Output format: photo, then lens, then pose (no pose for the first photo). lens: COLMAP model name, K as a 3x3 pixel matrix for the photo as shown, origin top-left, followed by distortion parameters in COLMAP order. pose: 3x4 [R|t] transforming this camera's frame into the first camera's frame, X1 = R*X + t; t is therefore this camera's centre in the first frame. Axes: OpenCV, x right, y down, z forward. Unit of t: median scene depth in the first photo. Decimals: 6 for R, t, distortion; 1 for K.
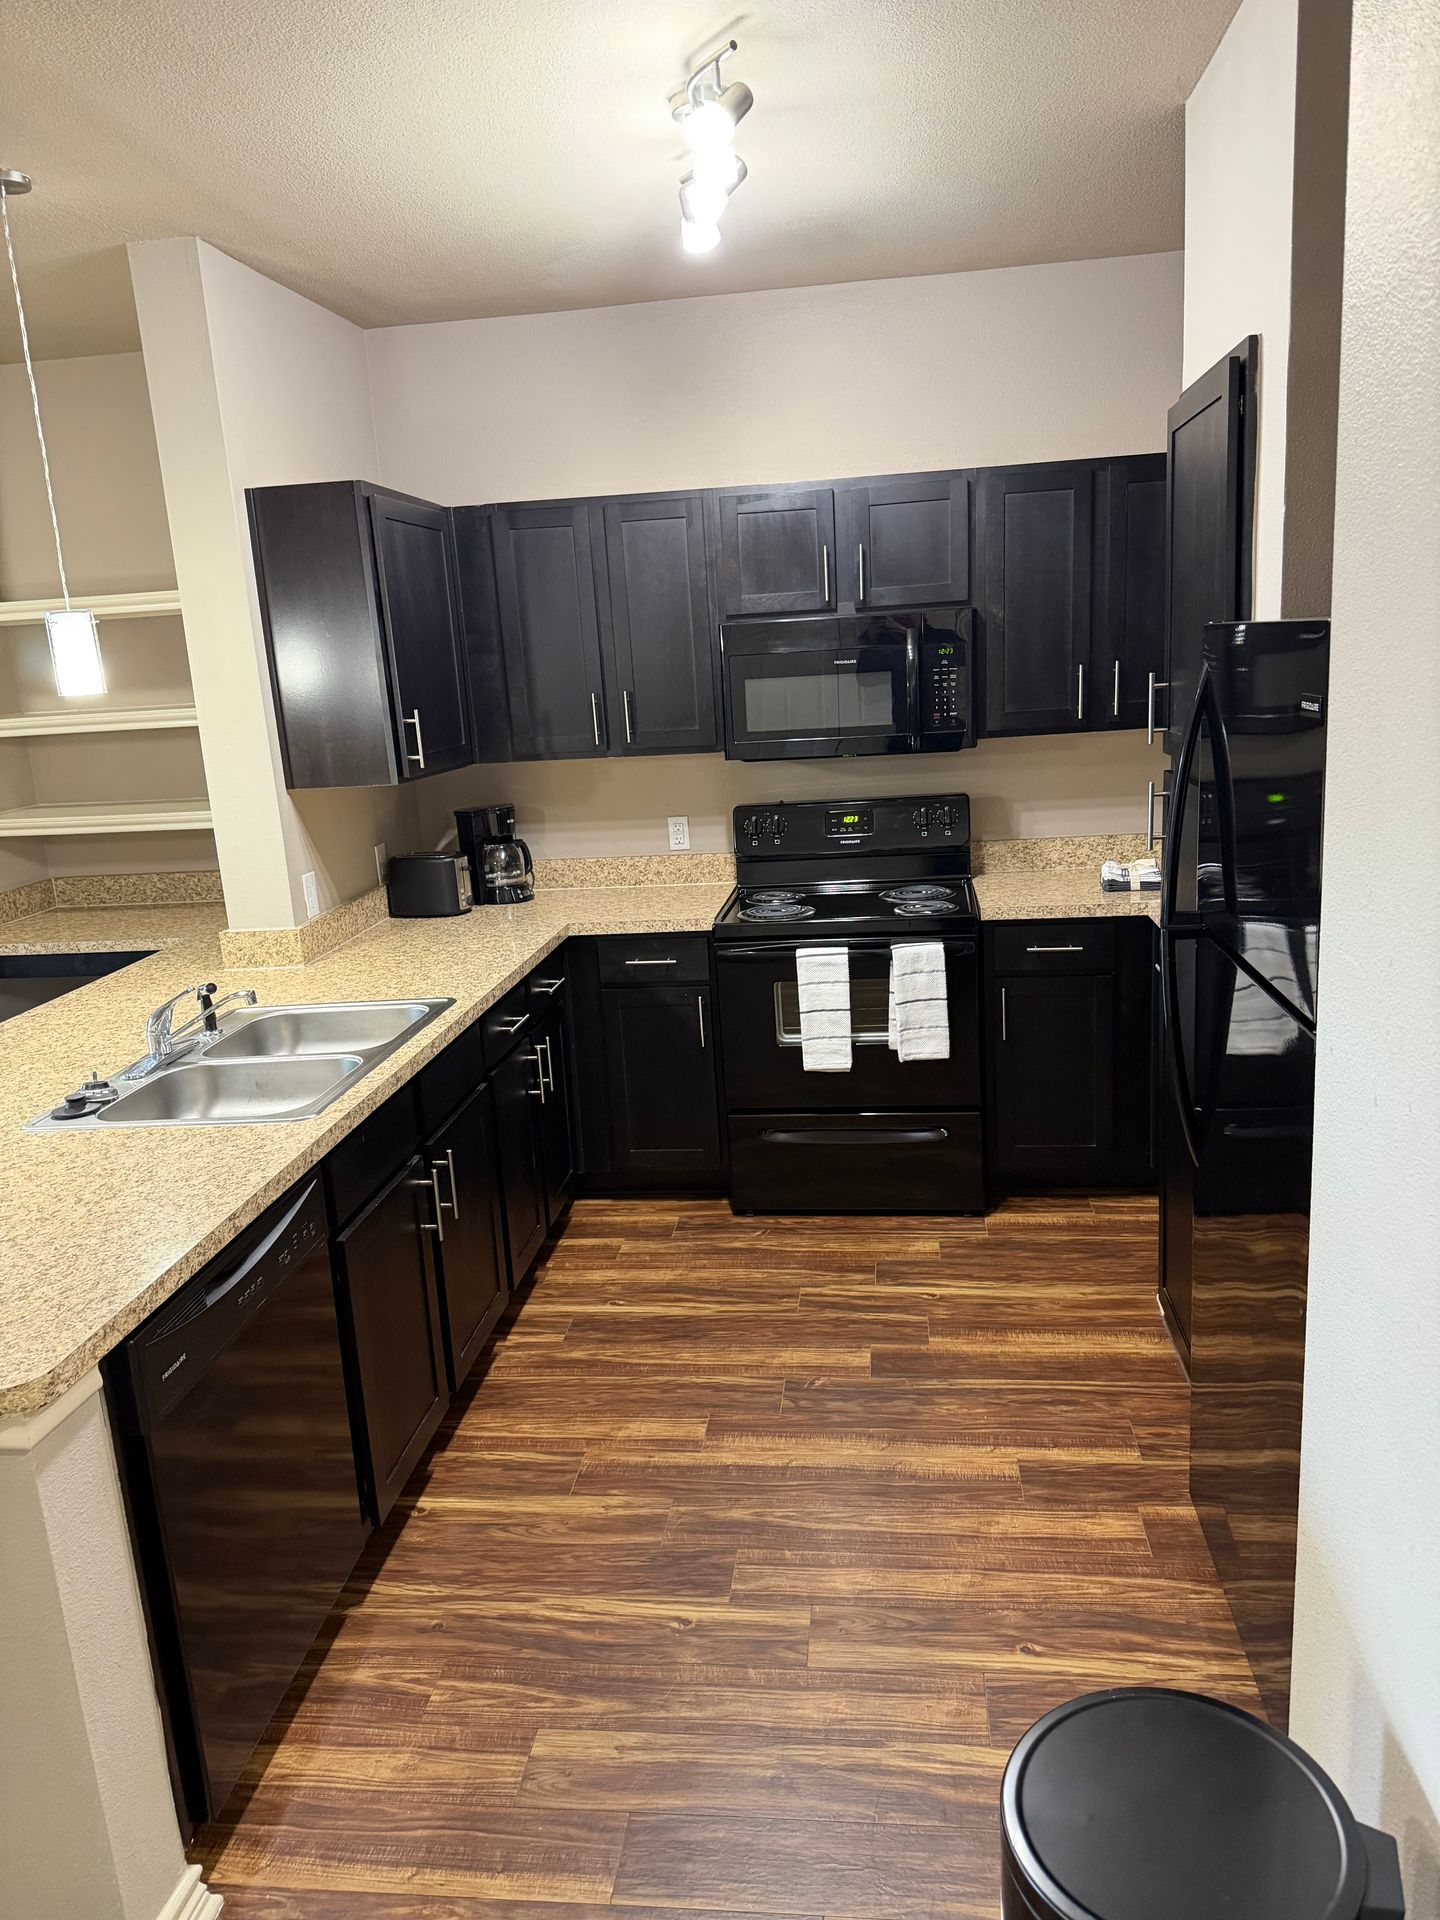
lens RADIAL K [[1361.5, 0, 713.1], [0, 1361.5, 970.8], [0, 0, 1]] dist [0.004948, -0.009509]
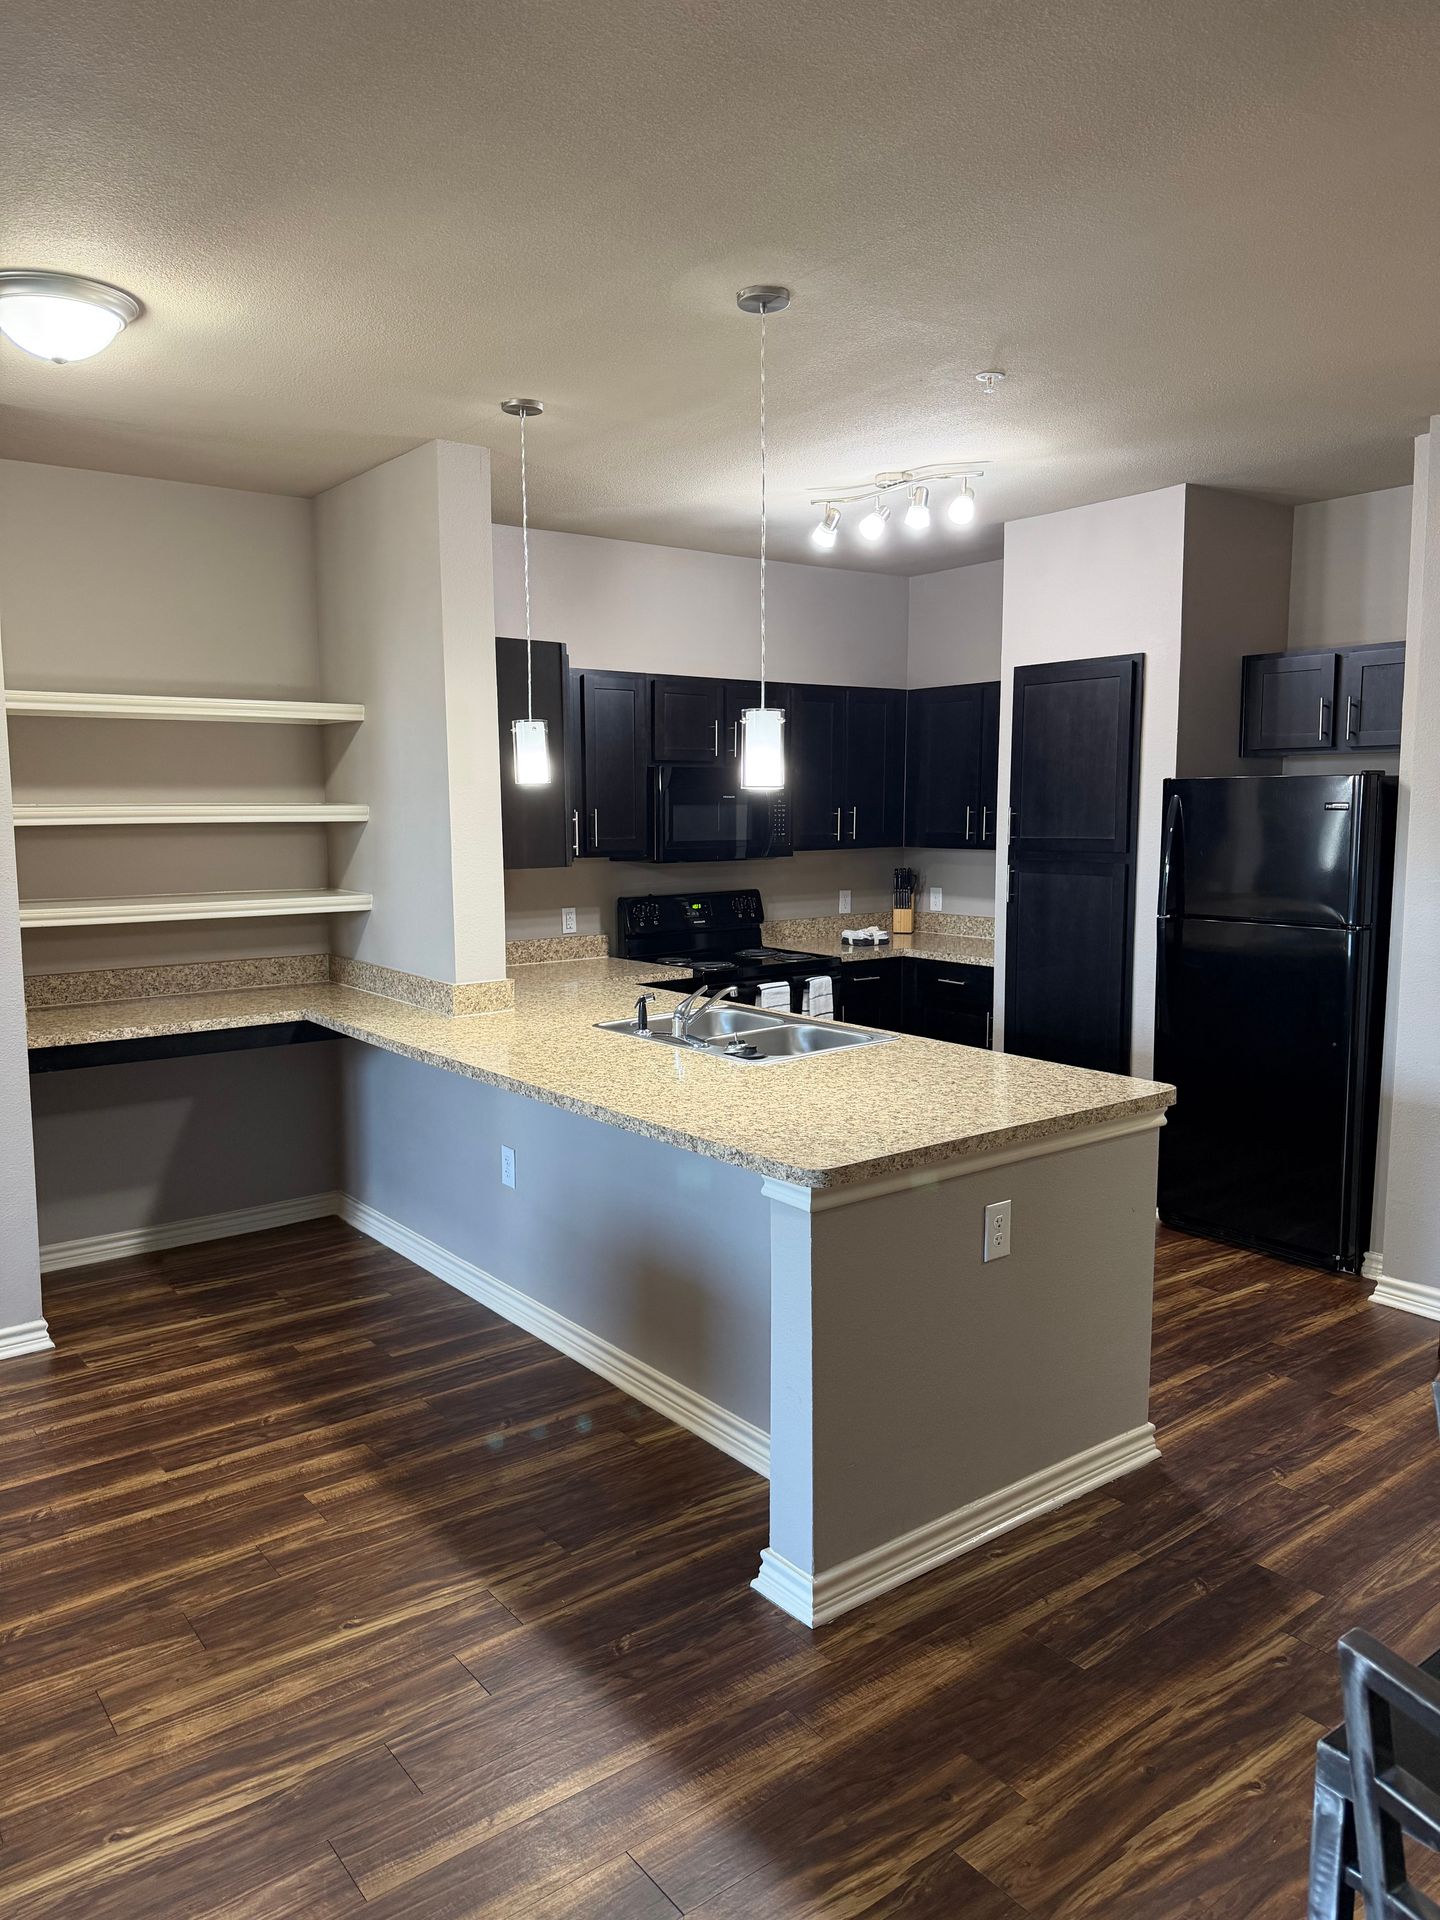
lens RADIAL K [[1361.5, 0, 735.0], [0, 1361.5, 946.4], [0, 0, 1]] dist [0.004948, -0.009509]
pose [[0.712289, -0.021753, 0.701549, -1.607729], [0.126151, 0.987211, -0.097471, 0.135361], [-0.690457, 0.157929, 0.705923, -0.037924]]
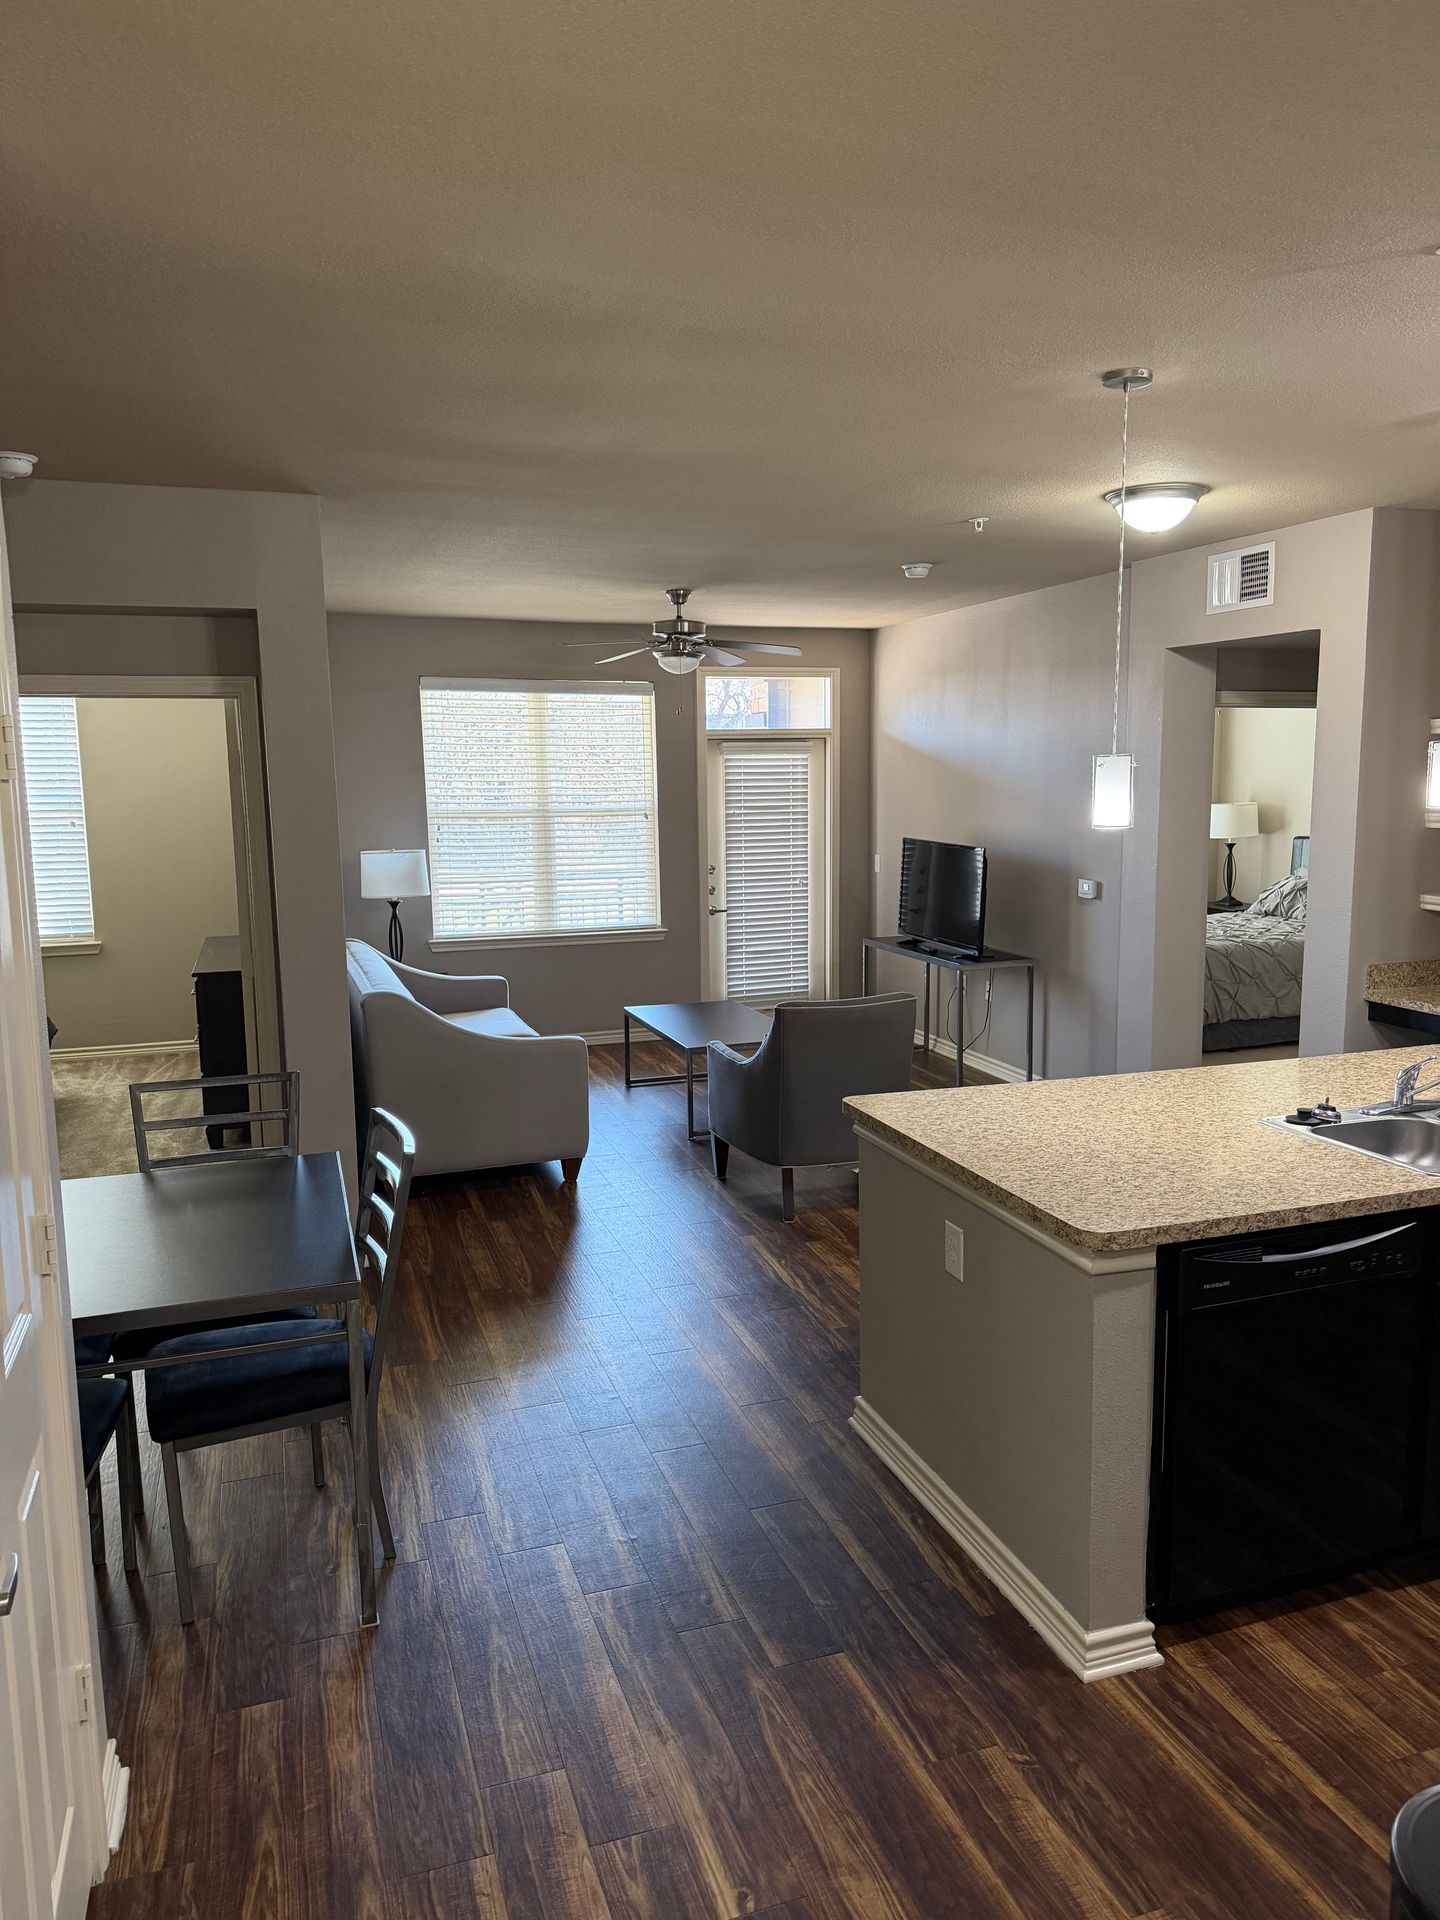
lens RADIAL K [[1361.5, 0, 724.4], [0, 1361.5, 956.4], [0, 0, 1]] dist [0.004948, -0.009509]
pose [[0.433237, 0.181443, -0.882827, 0.461369], [-0.224680, 0.970344, 0.089171, -0.047544], [0.872825, 0.159722, 0.461156, -0.144851]]
